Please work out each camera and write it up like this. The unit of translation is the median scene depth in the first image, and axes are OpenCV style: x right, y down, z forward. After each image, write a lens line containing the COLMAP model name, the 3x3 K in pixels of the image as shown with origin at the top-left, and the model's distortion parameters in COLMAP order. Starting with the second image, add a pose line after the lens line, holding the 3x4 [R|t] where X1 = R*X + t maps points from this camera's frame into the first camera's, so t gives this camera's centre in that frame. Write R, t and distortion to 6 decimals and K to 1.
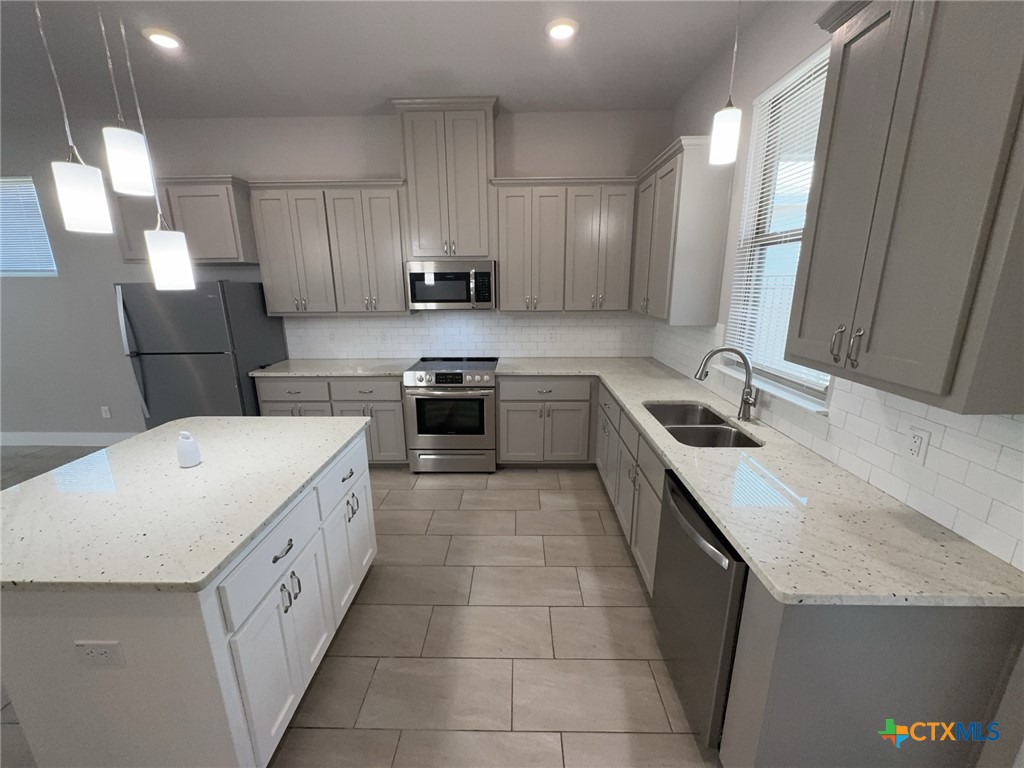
lens RADIAL K [[409.0, 0, 512.0], [0, 409.0, 384.0], [0, 0, 1]] dist [-0.003932, -0.000130]
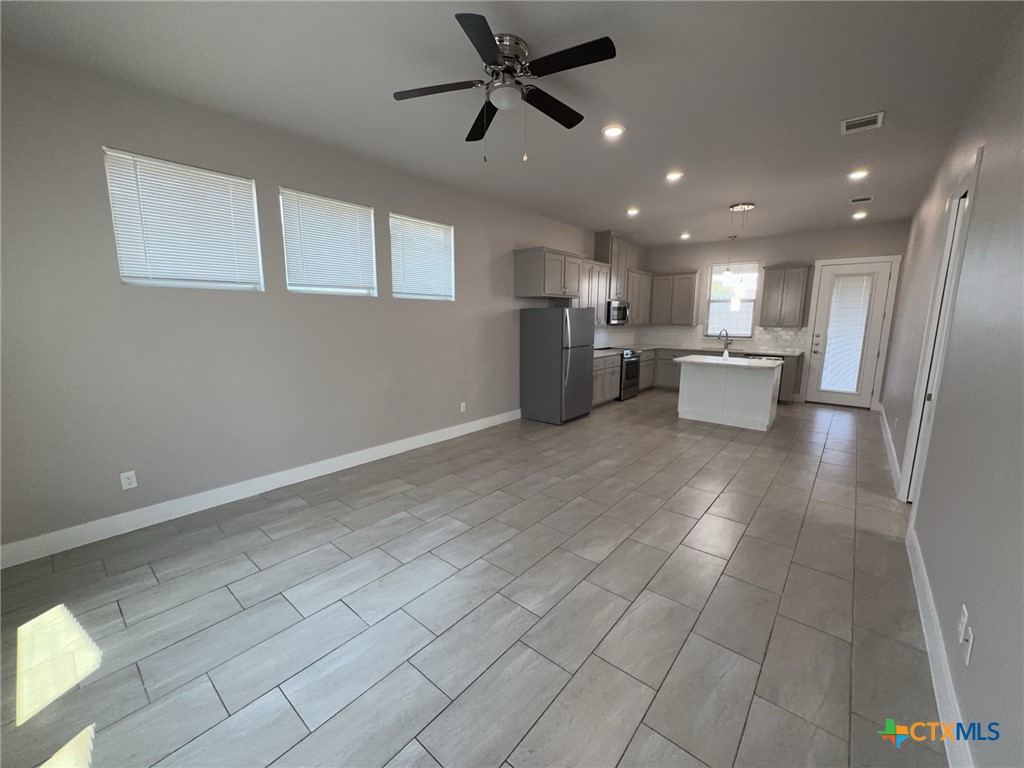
lens RADIAL K [[409.0, 0, 512.0], [0, 409.0, 384.0], [0, 0, 1]] dist [-0.003932, -0.000130]
pose [[0.632639, -0.116716, 0.765601, -2.278009], [0.182458, 0.983213, -0.000880, 0.034562], [-0.752646, 0.140247, 0.643315, 0.070050]]
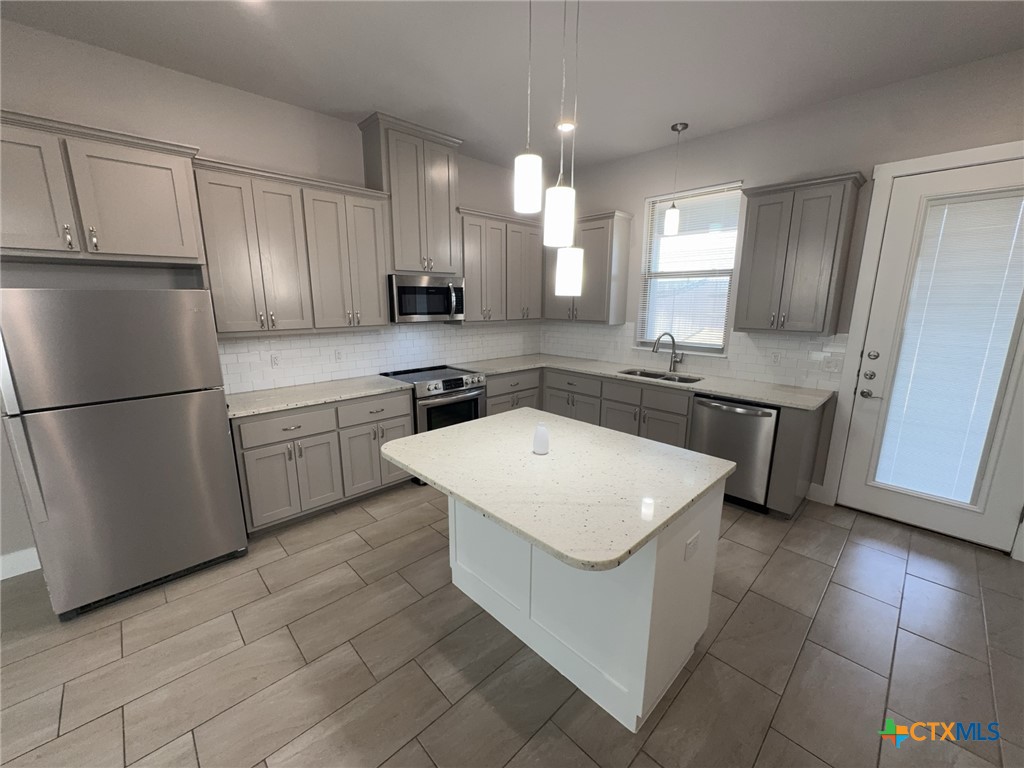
lens RADIAL K [[409.0, 0, 512.0], [0, 409.0, 384.0], [0, 0, 1]] dist [-0.003932, -0.000130]
pose [[0.703132, -0.132320, 0.698640, -0.784911], [0.165914, 0.985942, 0.019754, -0.009238], [-0.691432, 0.102025, 0.715201, 0.120513]]
